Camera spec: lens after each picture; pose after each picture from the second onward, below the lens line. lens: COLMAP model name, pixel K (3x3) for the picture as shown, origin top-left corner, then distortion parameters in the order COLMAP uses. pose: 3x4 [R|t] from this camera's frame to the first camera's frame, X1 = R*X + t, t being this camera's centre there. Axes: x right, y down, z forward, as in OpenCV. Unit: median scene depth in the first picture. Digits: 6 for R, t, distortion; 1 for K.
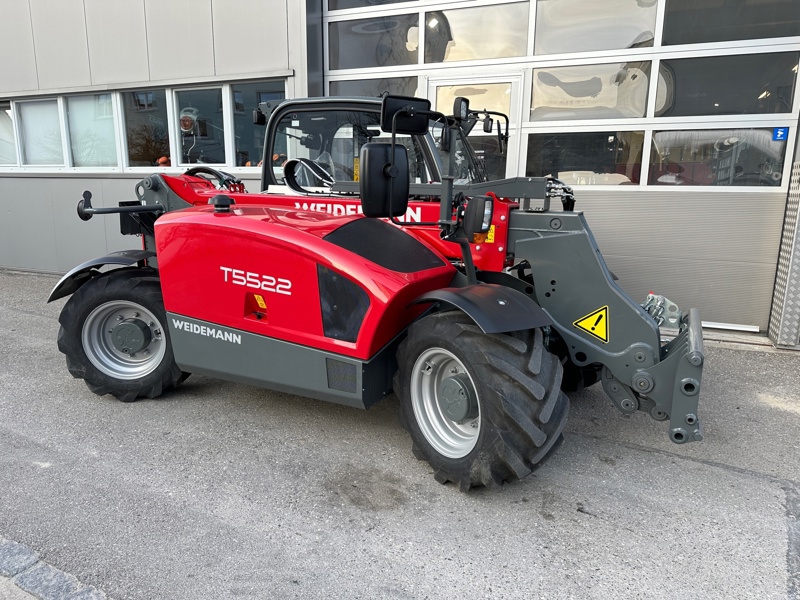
lens RADIAL K [[563.0, 0, 402.8], [0, 563.0, 298.3], [0, 0, 1]] dist [0.064903, -0.079646]
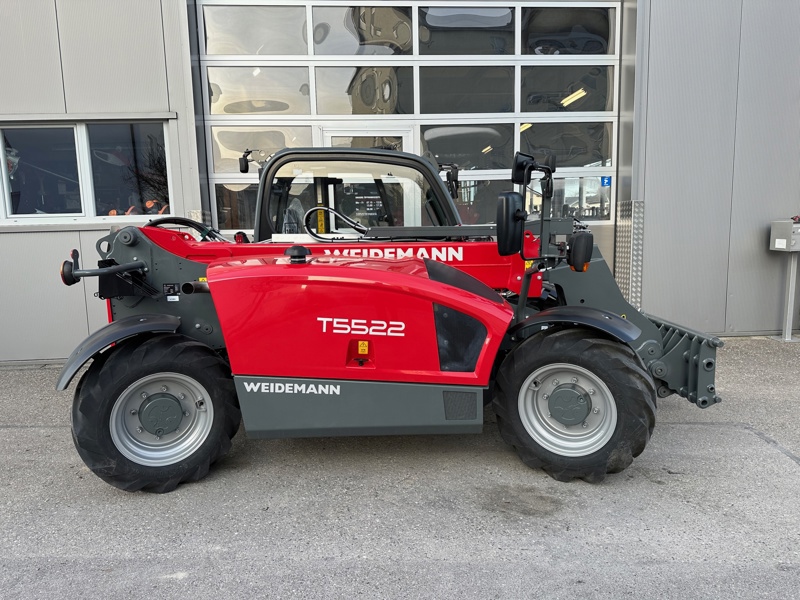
lens RADIAL K [[557.1, 0, 396.9], [0, 557.1, 299.3], [0, 0, 1]] dist [0.078099, -0.103870]
pose [[0.889149, -0.092032, 0.448268, -0.618538], [0.123343, 0.991513, -0.041090, -0.030348], [-0.440682, 0.091826, 0.892954, 0.082490]]
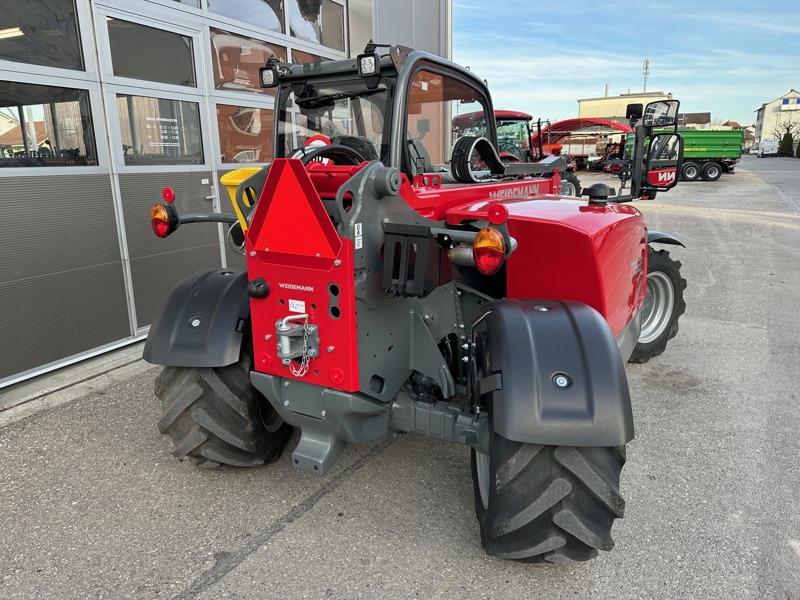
lens RADIAL K [[563.0, 0, 402.8], [0, 563.0, 298.3], [0, 0, 1]] dist [0.064903, -0.079646]
pose [[0.043729, -0.259983, 0.964623, -1.199585], [0.206247, 0.947096, 0.245909, -0.297498], [-0.977522, 0.188197, 0.095036, 1.264870]]
